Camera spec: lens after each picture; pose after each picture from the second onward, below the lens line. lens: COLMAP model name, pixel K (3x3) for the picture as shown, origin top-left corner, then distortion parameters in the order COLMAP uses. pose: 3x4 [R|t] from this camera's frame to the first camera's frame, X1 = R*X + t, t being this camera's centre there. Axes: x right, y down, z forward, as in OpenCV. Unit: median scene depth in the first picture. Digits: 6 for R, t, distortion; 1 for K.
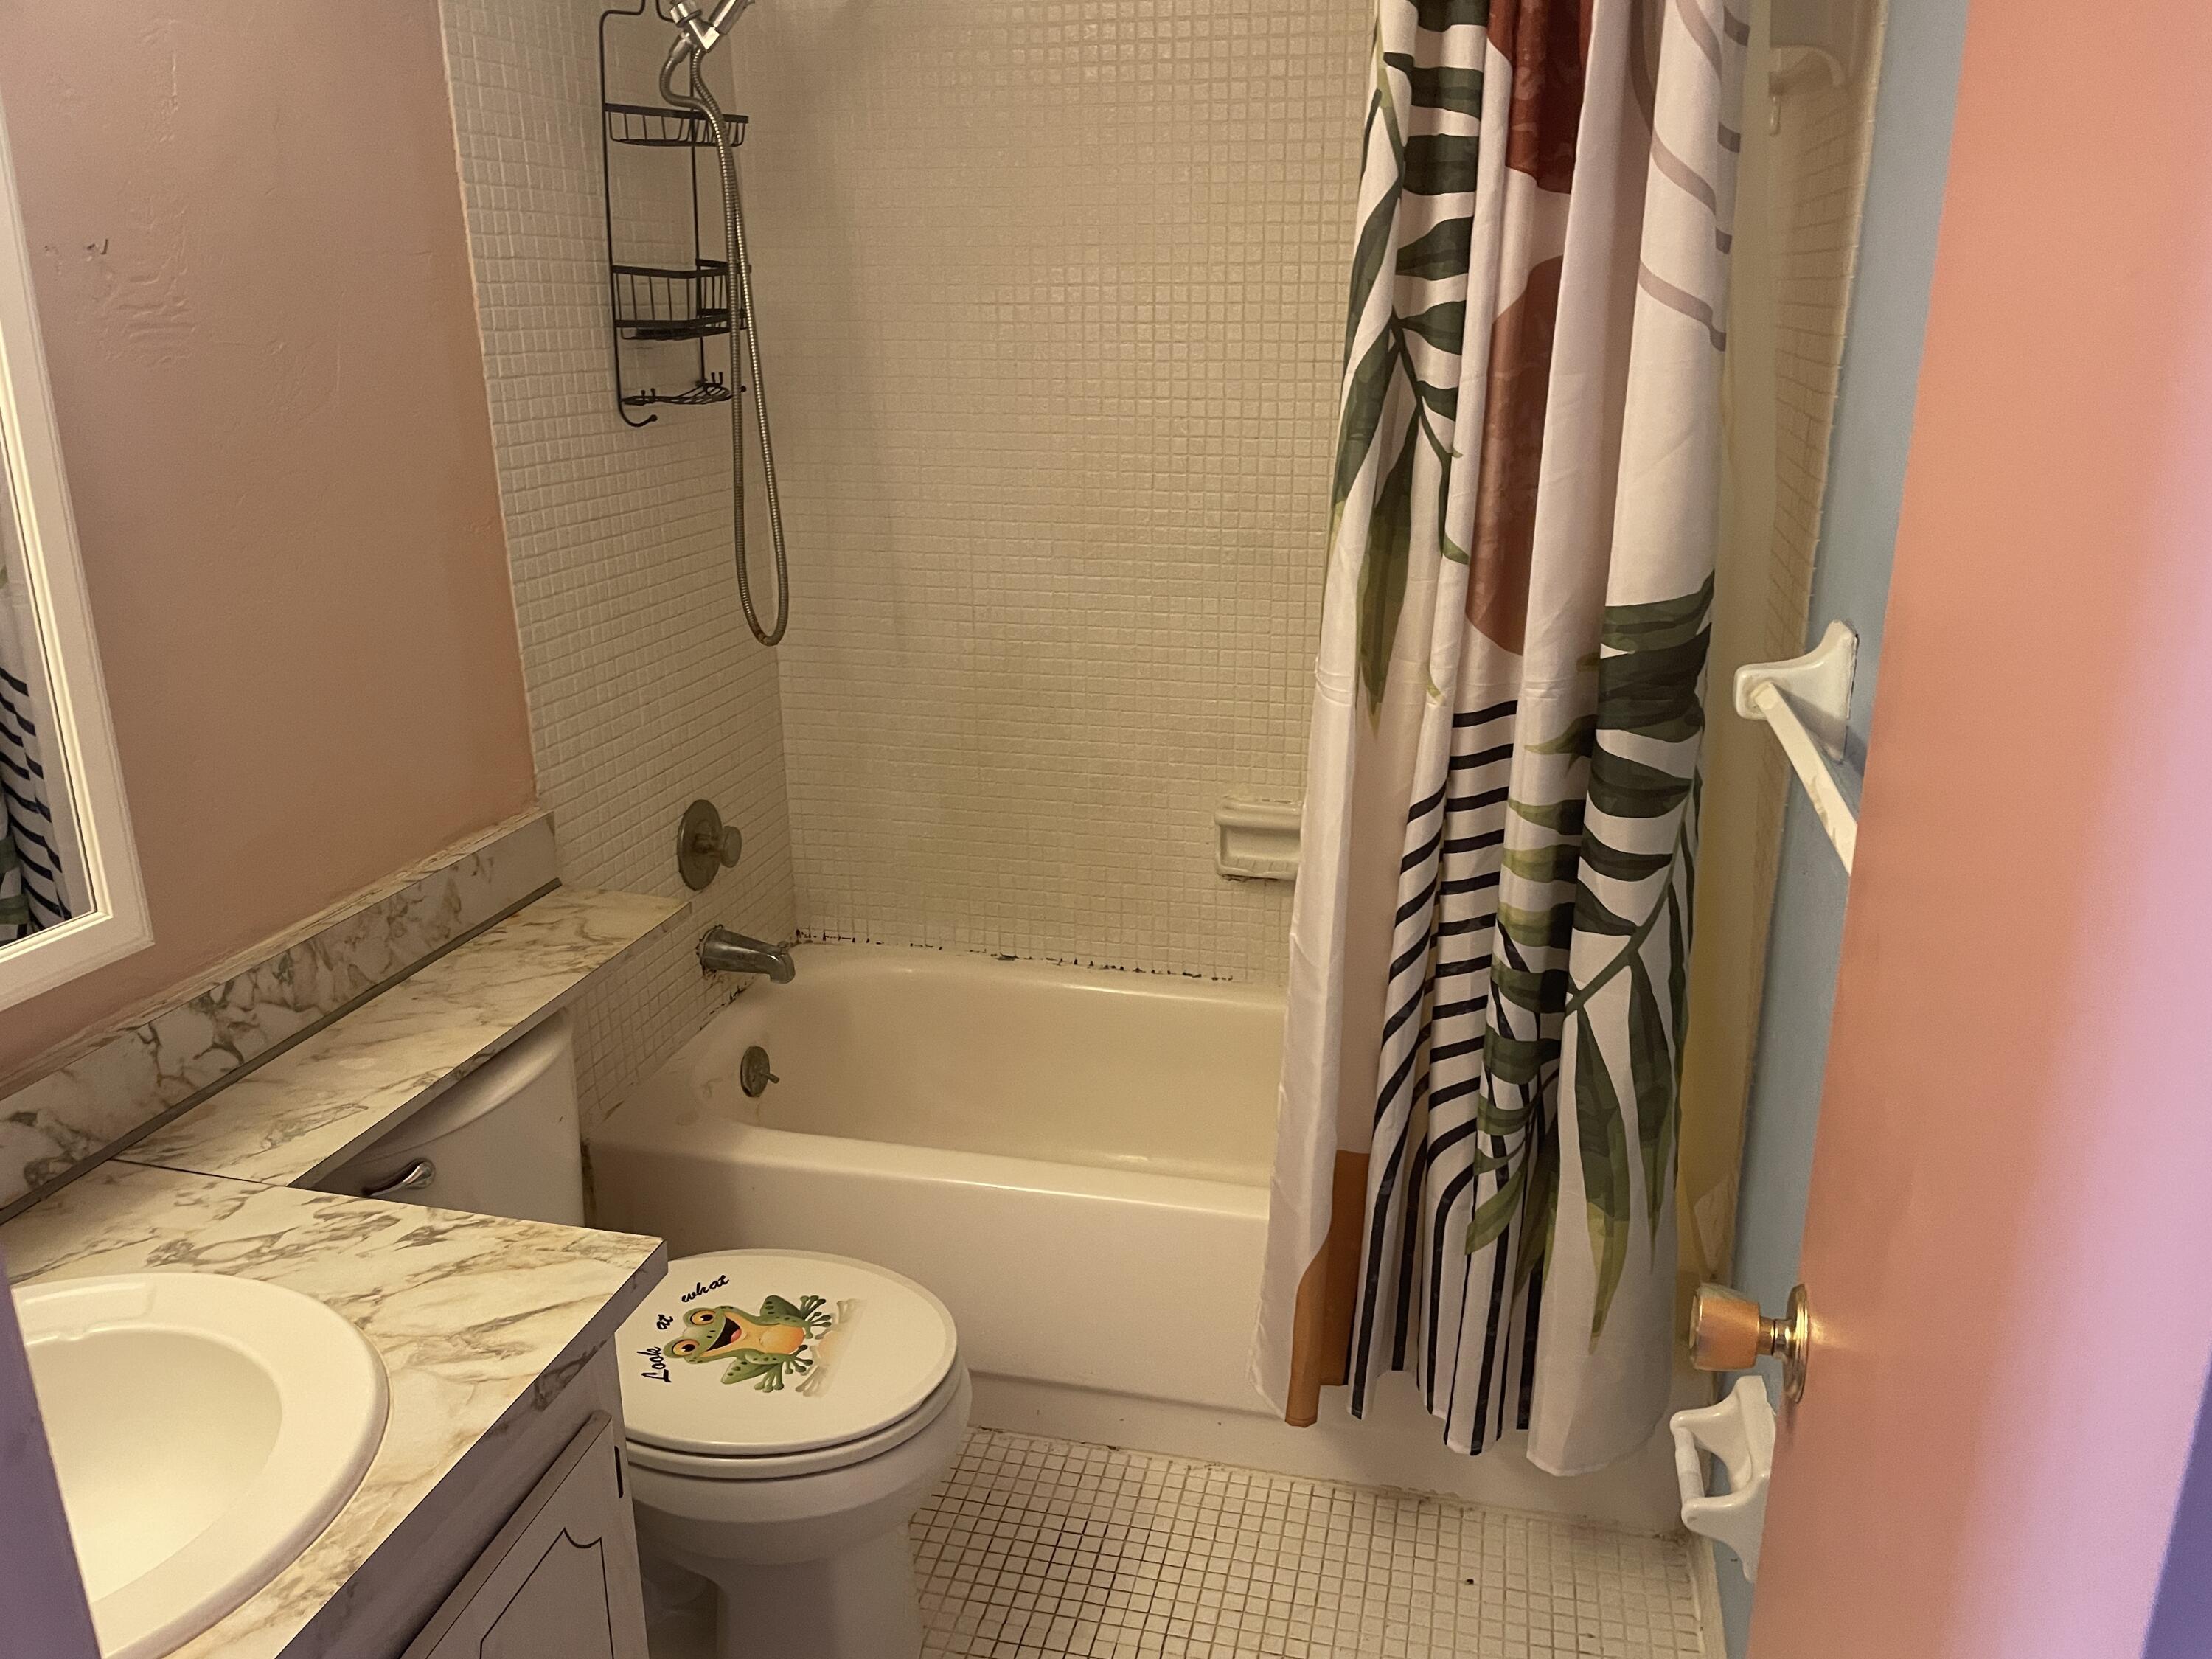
lens RADIAL K [[1660.8, 0, 1116.9], [0, 1660.8, 792.1], [0, 0, 1]] dist [0.071466, -0.109761]
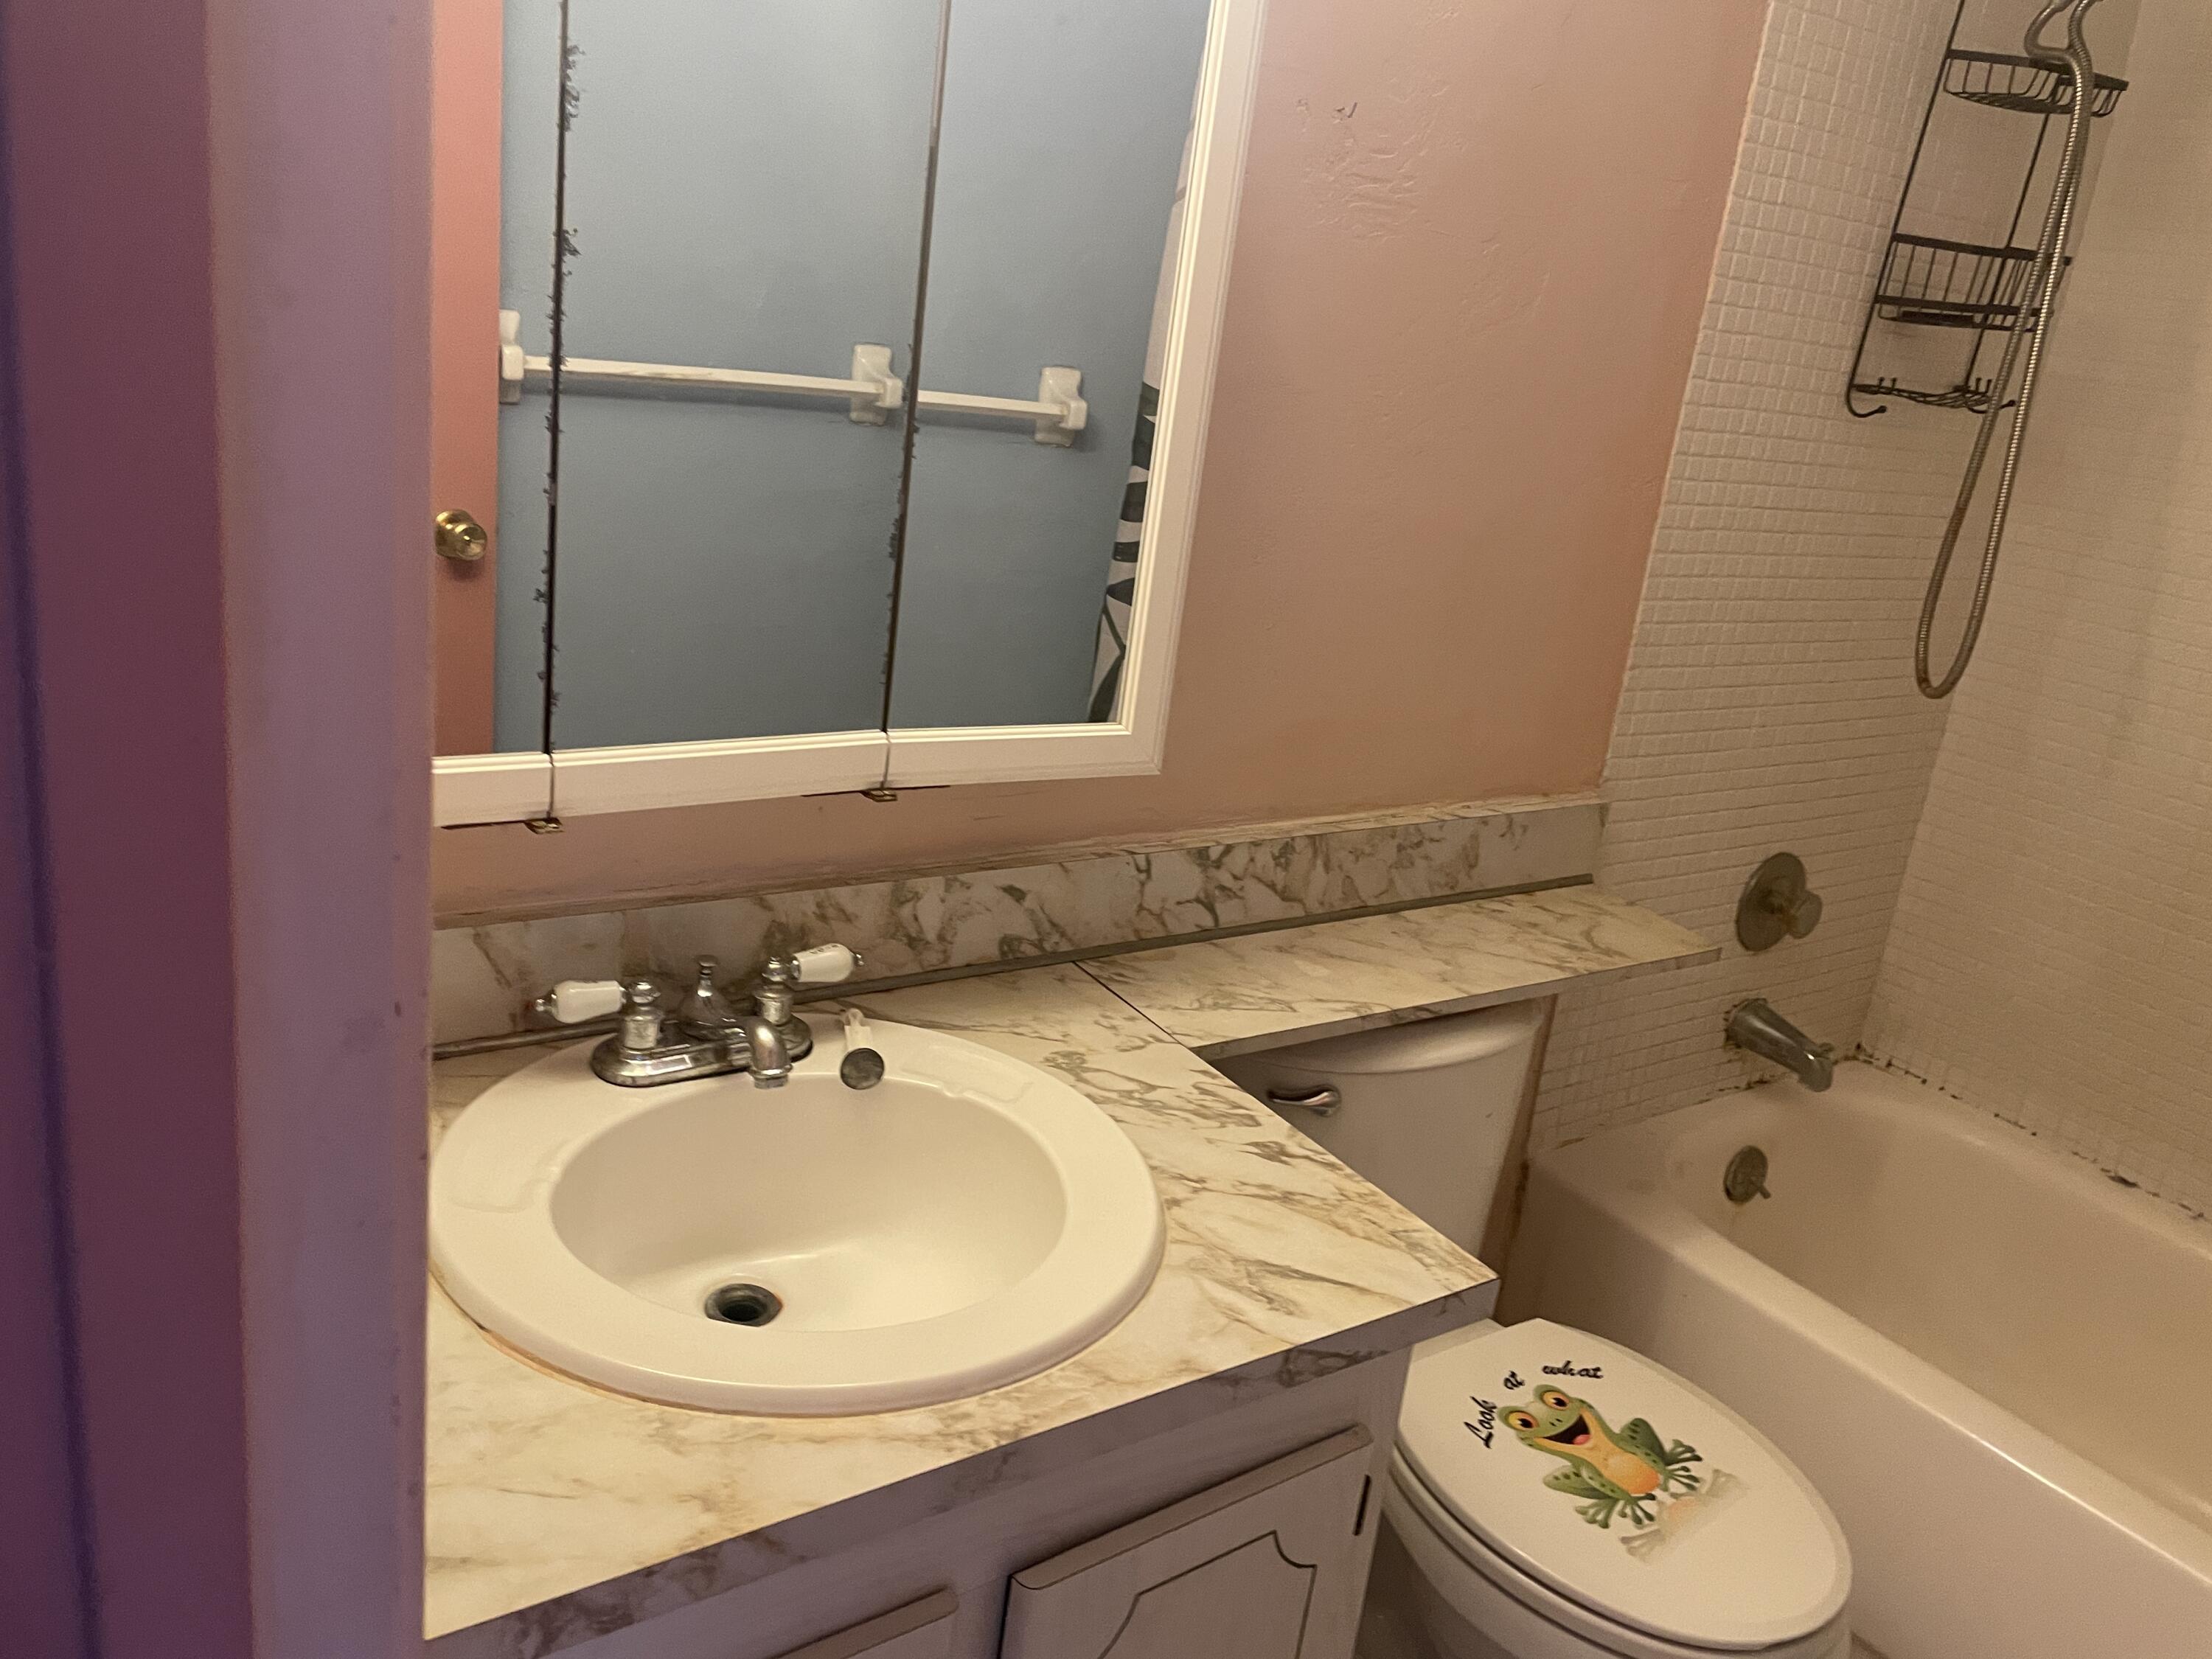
lens RADIAL K [[1660.8, 0, 1116.9], [0, 1660.8, 792.1], [0, 0, 1]] dist [0.071466, -0.109761]
pose [[0.737772, 0.285654, -0.611632, 0.021303], [-0.309045, 0.948454, 0.070182, 0.031760], [0.600153, 0.137244, 0.788023, 0.159877]]
